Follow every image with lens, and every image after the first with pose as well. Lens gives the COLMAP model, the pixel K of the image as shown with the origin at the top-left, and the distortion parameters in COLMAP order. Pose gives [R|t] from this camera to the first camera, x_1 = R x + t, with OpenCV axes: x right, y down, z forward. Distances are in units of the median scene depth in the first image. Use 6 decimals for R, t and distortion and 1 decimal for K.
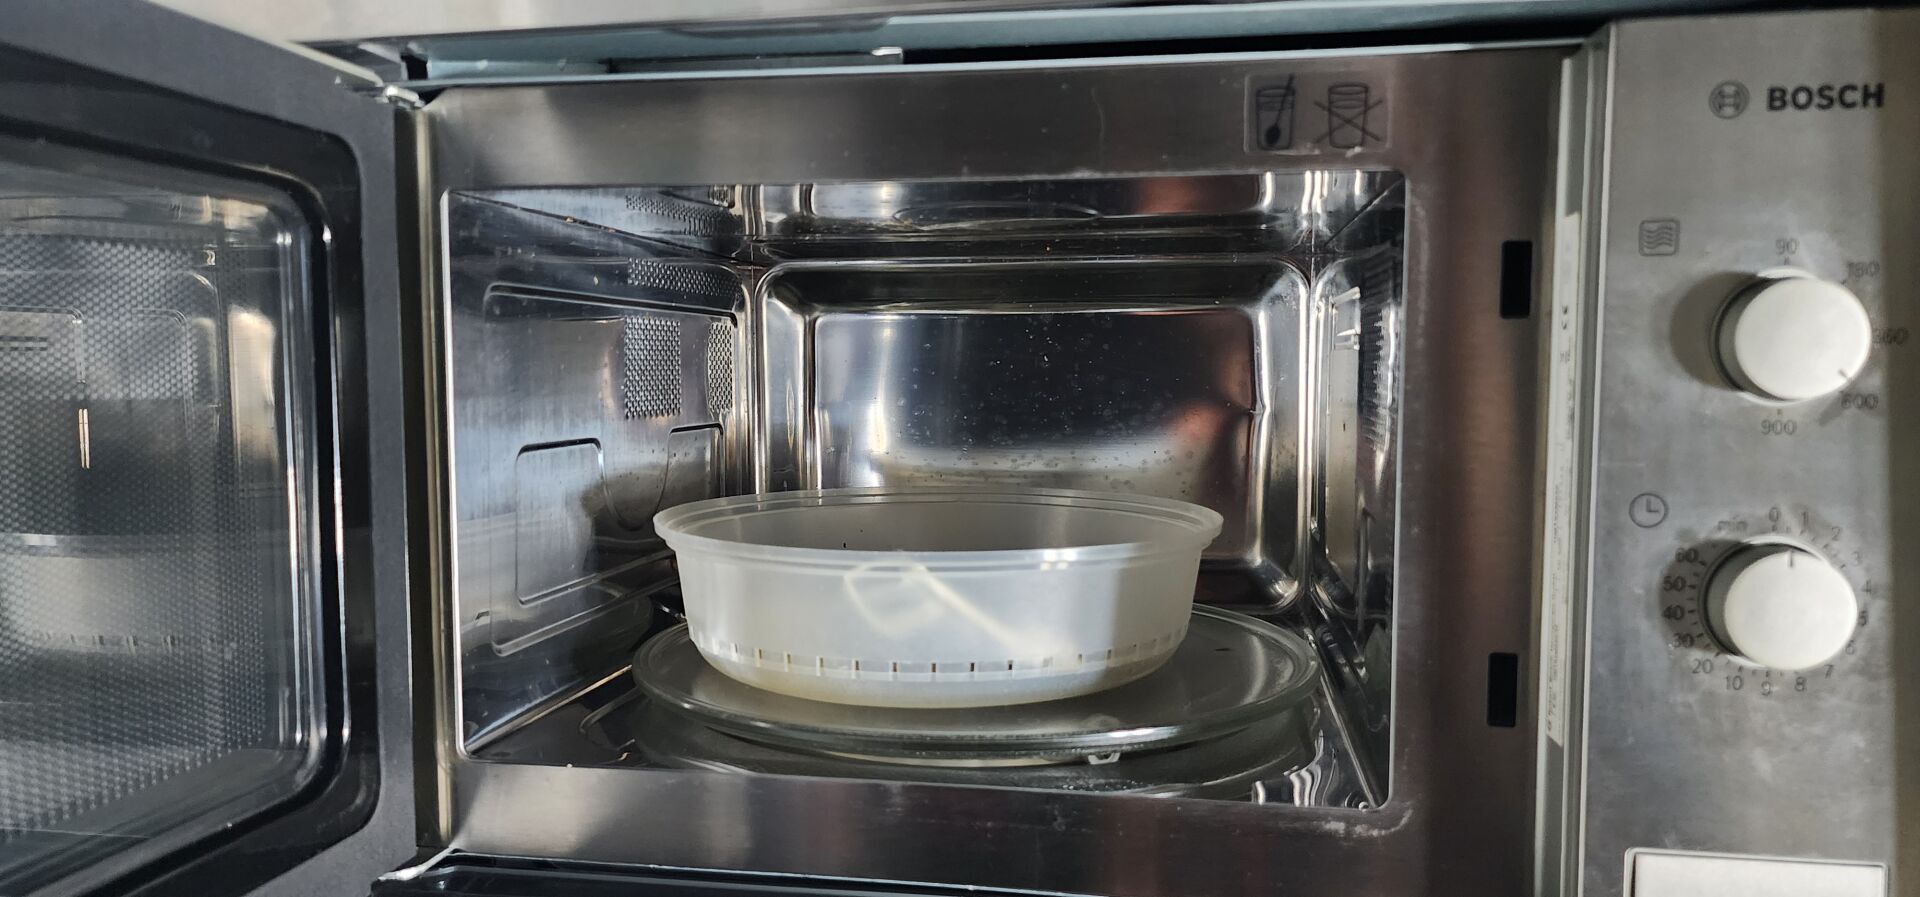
lens RADIAL K [[1299.4, 0, 962.5], [0, 1299.4, 456.0], [0, 0, 1]] dist [0.036550, -0.002090]
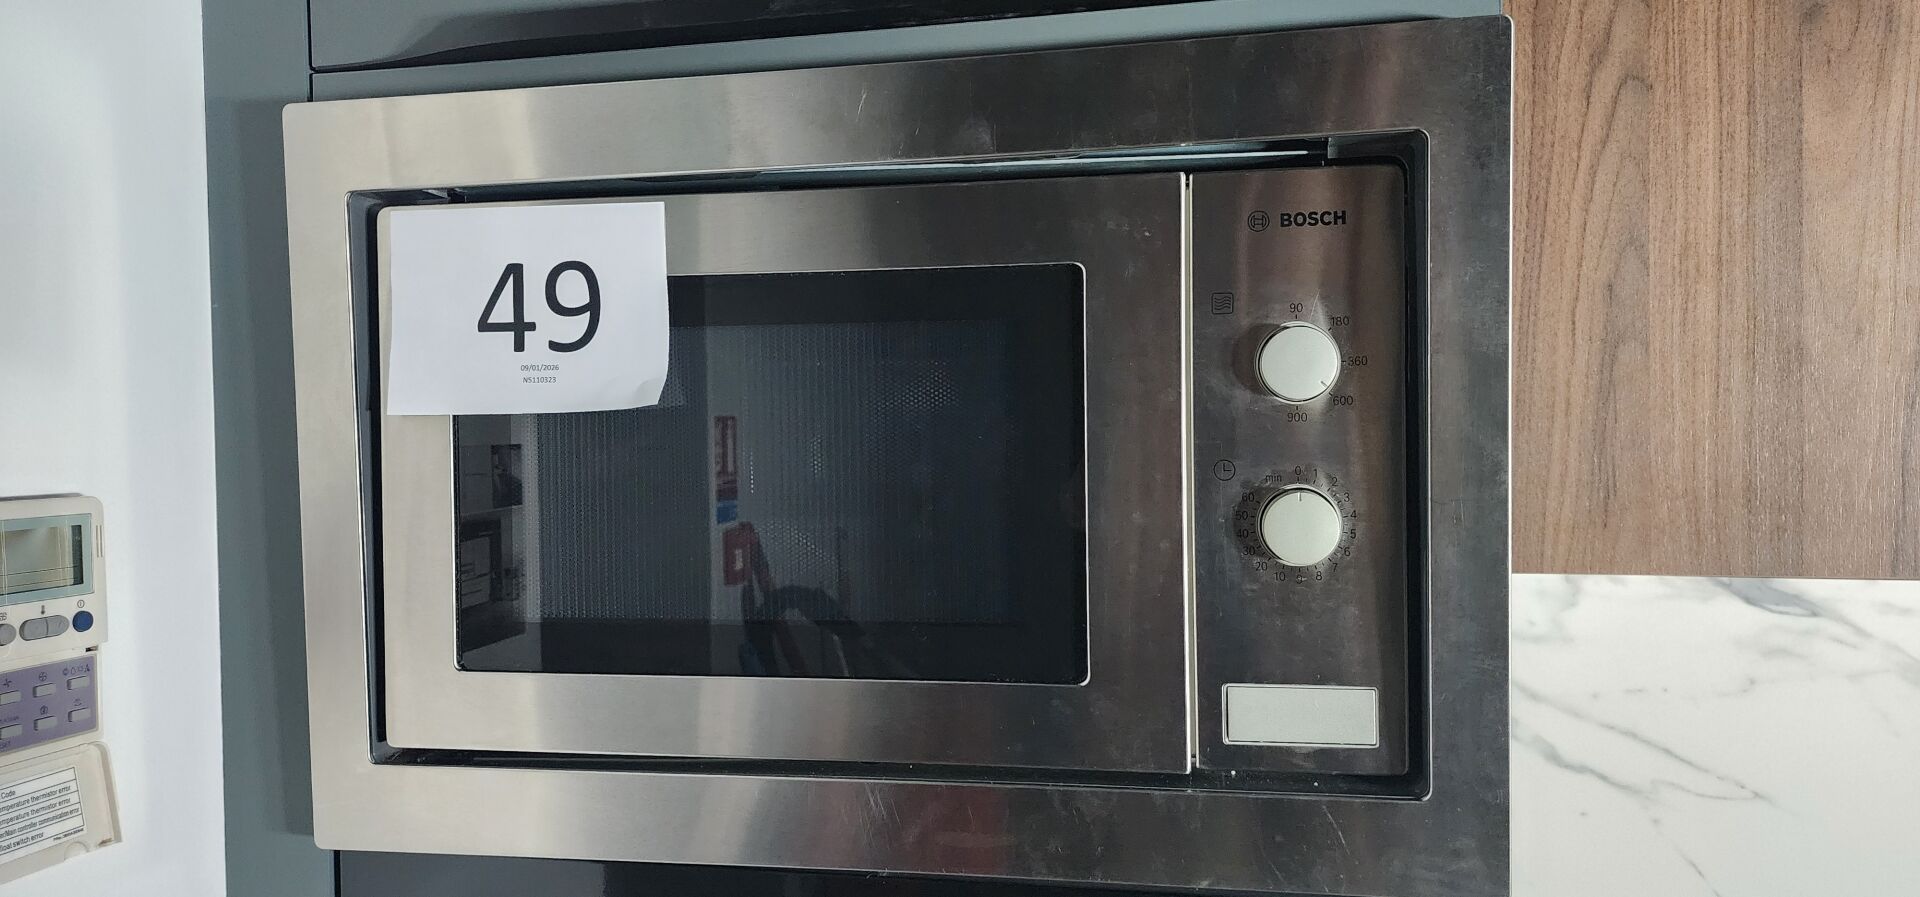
lens RADIAL K [[1299.4, 0, 967.0], [0, 1299.4, 459.5], [0, 0, 1]] dist [0.036550, -0.002090]
pose [[0.999295, -0.013928, -0.034854, 0.261730], [0.011978, 0.998384, -0.055542, 0.114452], [0.035572, 0.055086, 0.997848, -0.622365]]
